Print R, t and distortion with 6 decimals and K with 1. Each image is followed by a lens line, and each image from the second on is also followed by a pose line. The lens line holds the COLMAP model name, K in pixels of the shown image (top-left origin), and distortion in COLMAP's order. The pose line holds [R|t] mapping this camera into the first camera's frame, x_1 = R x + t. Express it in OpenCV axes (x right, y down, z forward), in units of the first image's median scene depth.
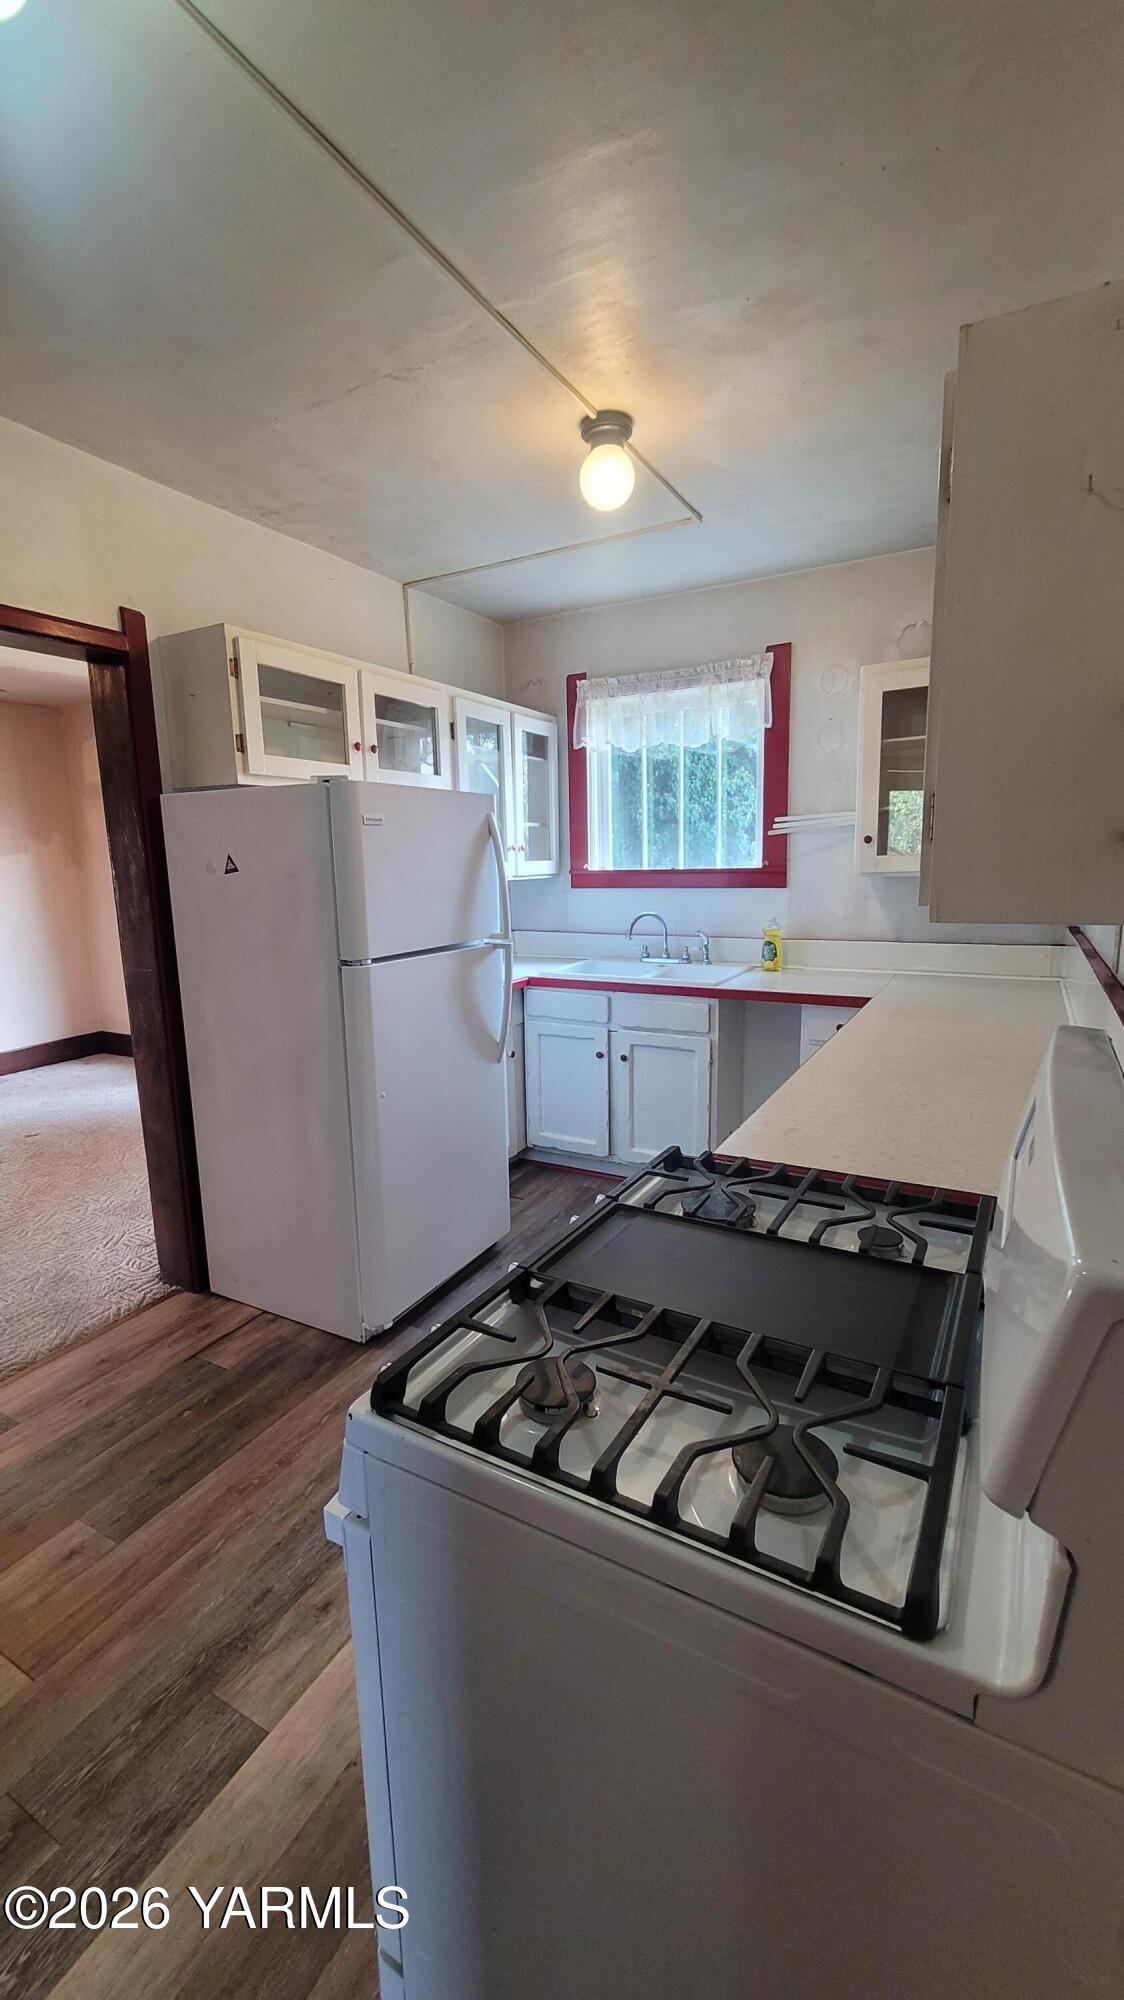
lens RADIAL K [[818.2, 0, 562.5], [0, 818.2, 1004.8], [0, 0, 1]] dist [-0.014490, -0.000418]
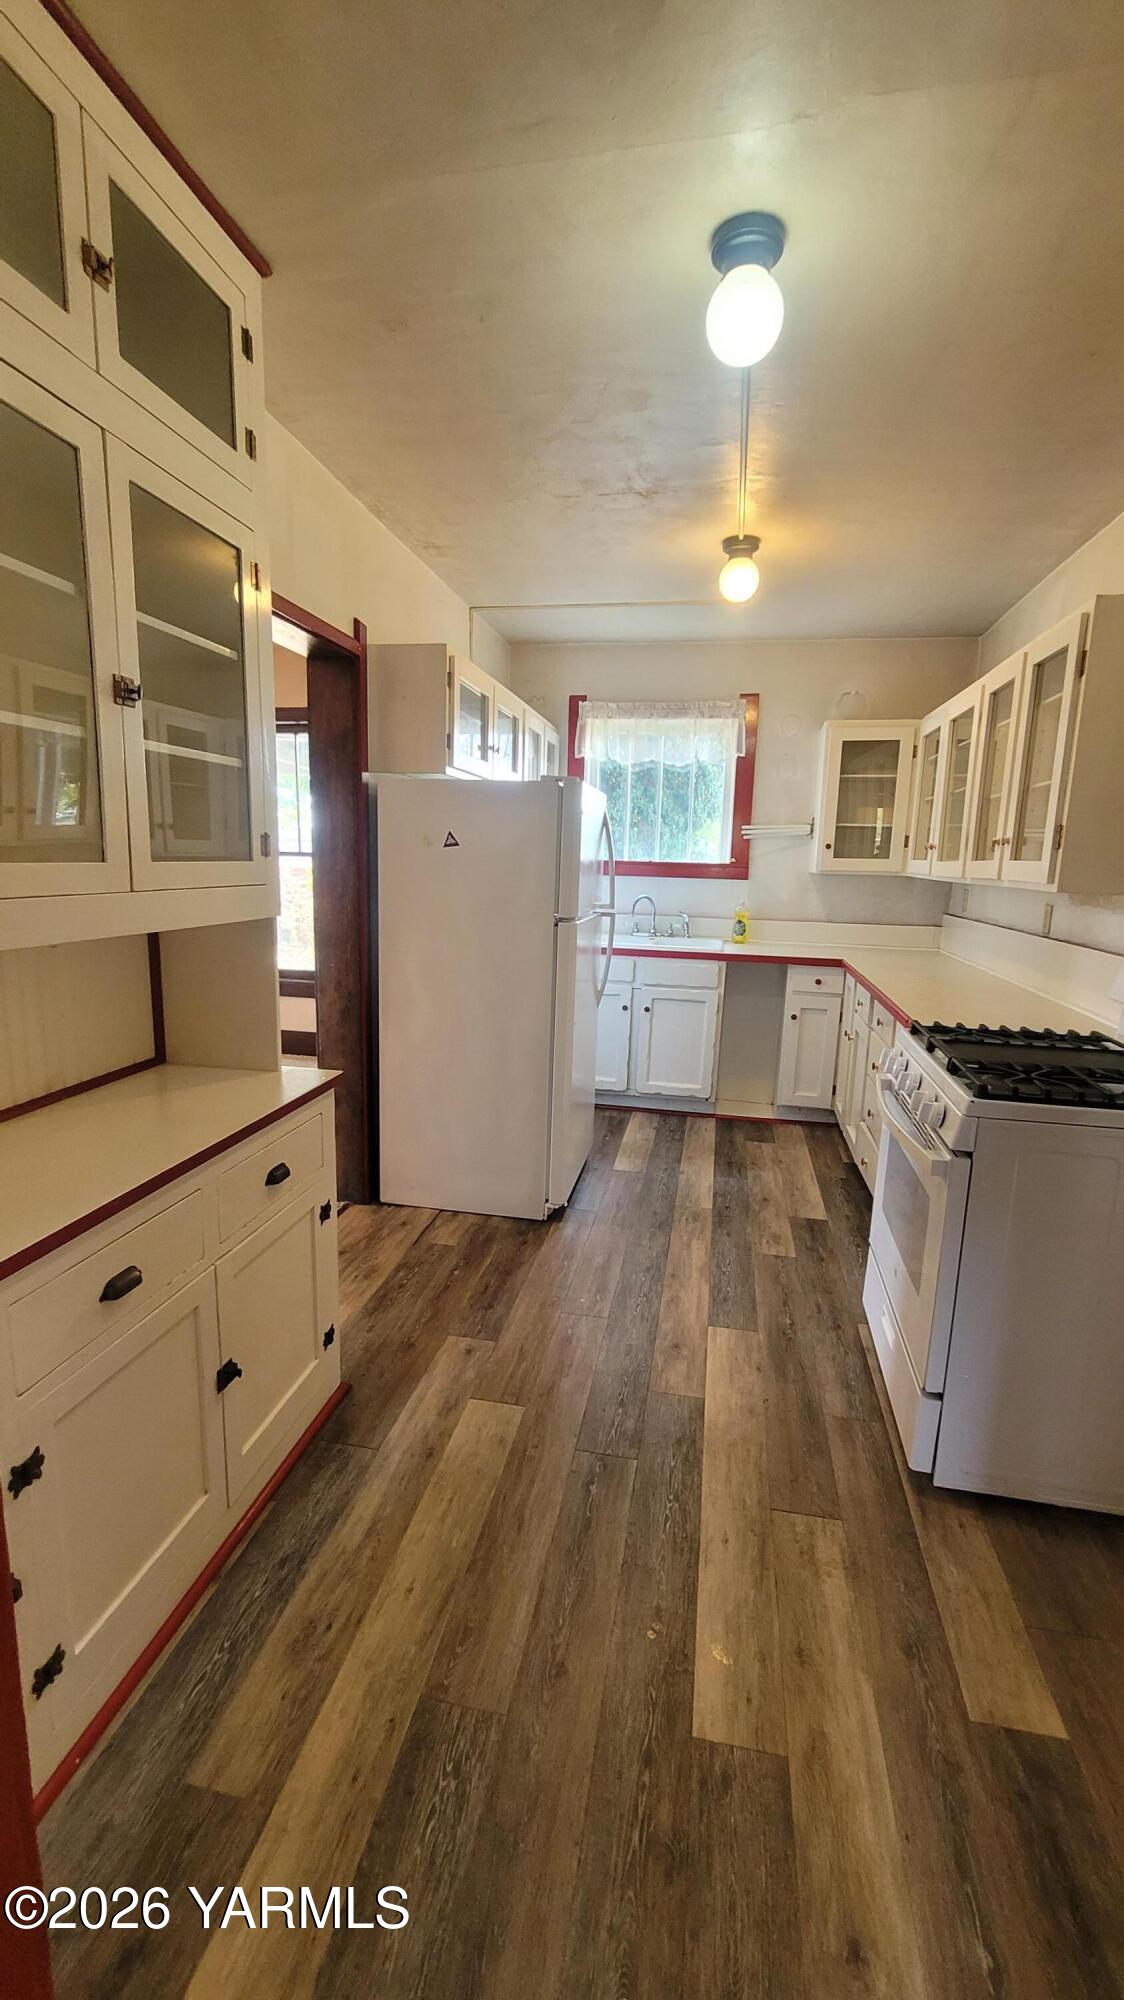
lens RADIAL K [[818.2, 0, 570.8], [0, 818.2, 1007.0], [0, 0, 1]] dist [-0.014490, -0.000418]
pose [[0.950392, -0.008704, 0.310933, -0.427639], [0.006621, 0.999948, 0.007756, 0.050795], [-0.310984, -0.005313, 0.950400, -0.163135]]
